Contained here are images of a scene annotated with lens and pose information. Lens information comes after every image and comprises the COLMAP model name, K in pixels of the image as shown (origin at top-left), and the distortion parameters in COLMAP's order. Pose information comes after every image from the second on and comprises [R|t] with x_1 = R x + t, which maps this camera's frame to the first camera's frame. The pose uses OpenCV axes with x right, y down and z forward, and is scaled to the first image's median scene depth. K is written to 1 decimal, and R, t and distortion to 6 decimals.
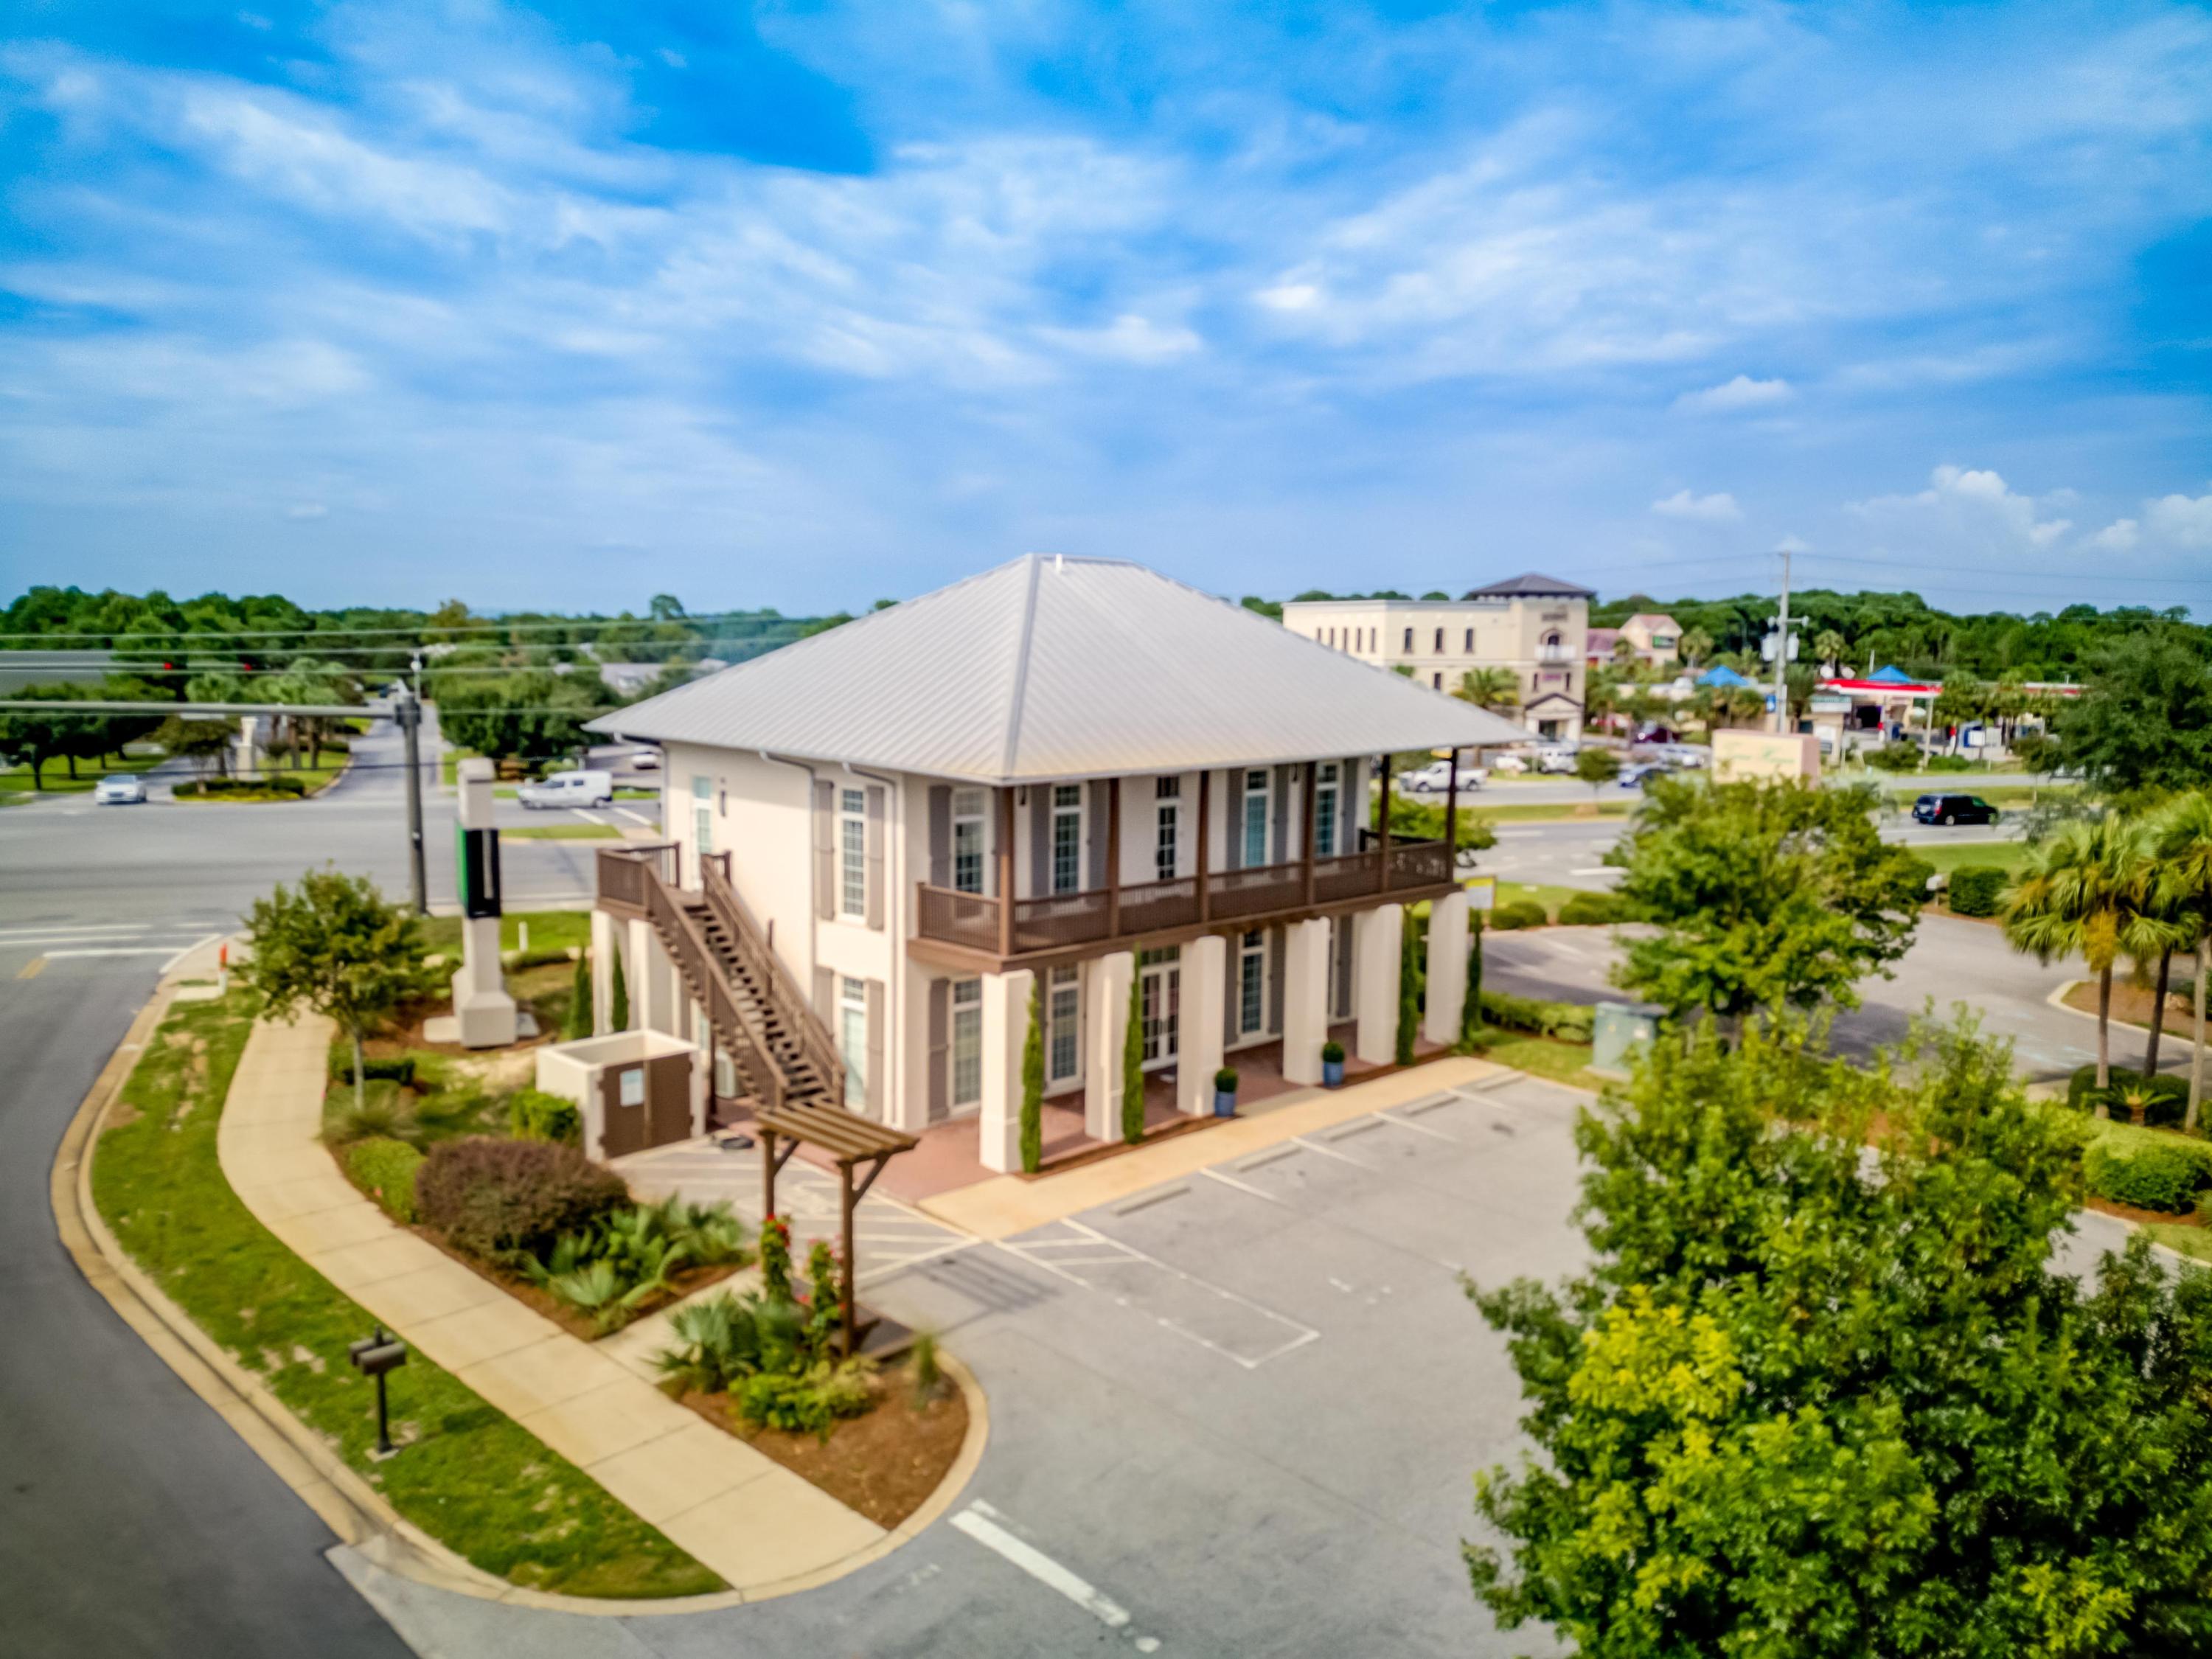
lens RADIAL K [[1683.7, 0, 1107.1], [0, 1683.7, 824.2], [0, 0, 1]] dist [0.018349, -0.006417]
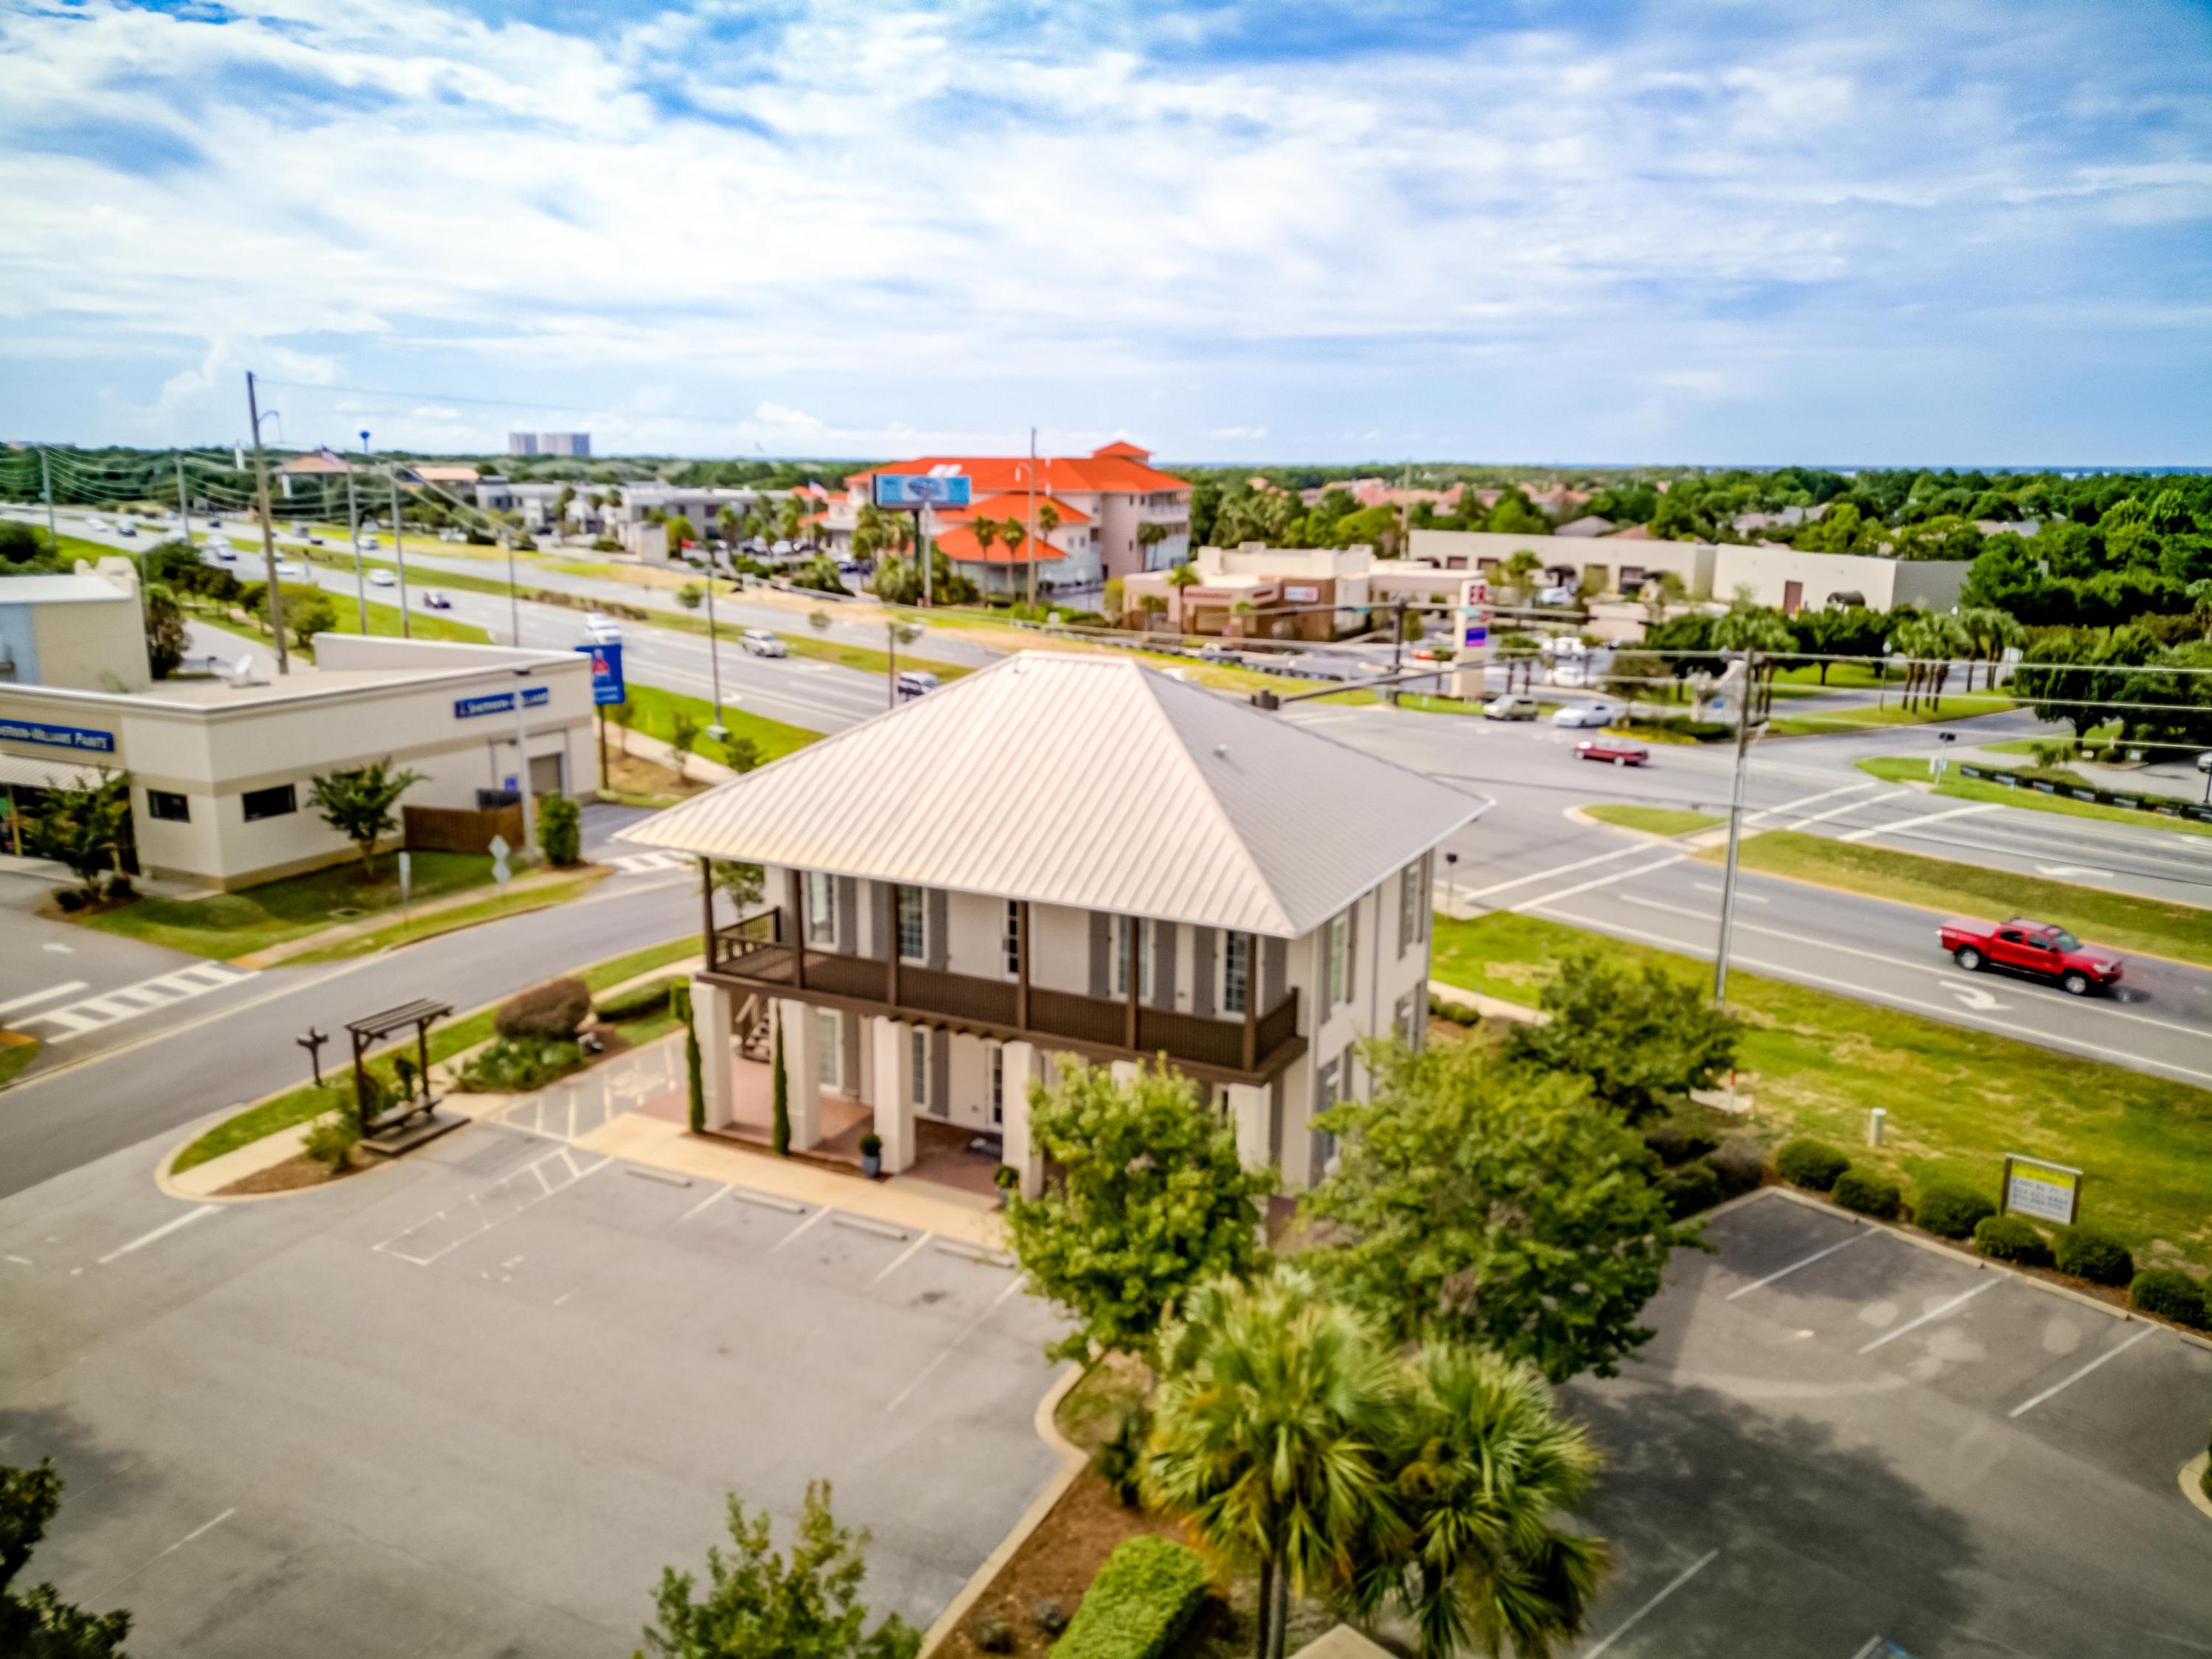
lens RADIAL K [[1683.7, 0, 1107.1], [0, 1683.7, 824.2], [0, 0, 1]] dist [0.018349, -0.006417]
pose [[0.294217, 0.193553, -0.935935, 1.074350], [-0.114350, 0.979373, 0.166590, -0.250371], [0.948873, 0.058010, 0.310281, 0.749908]]
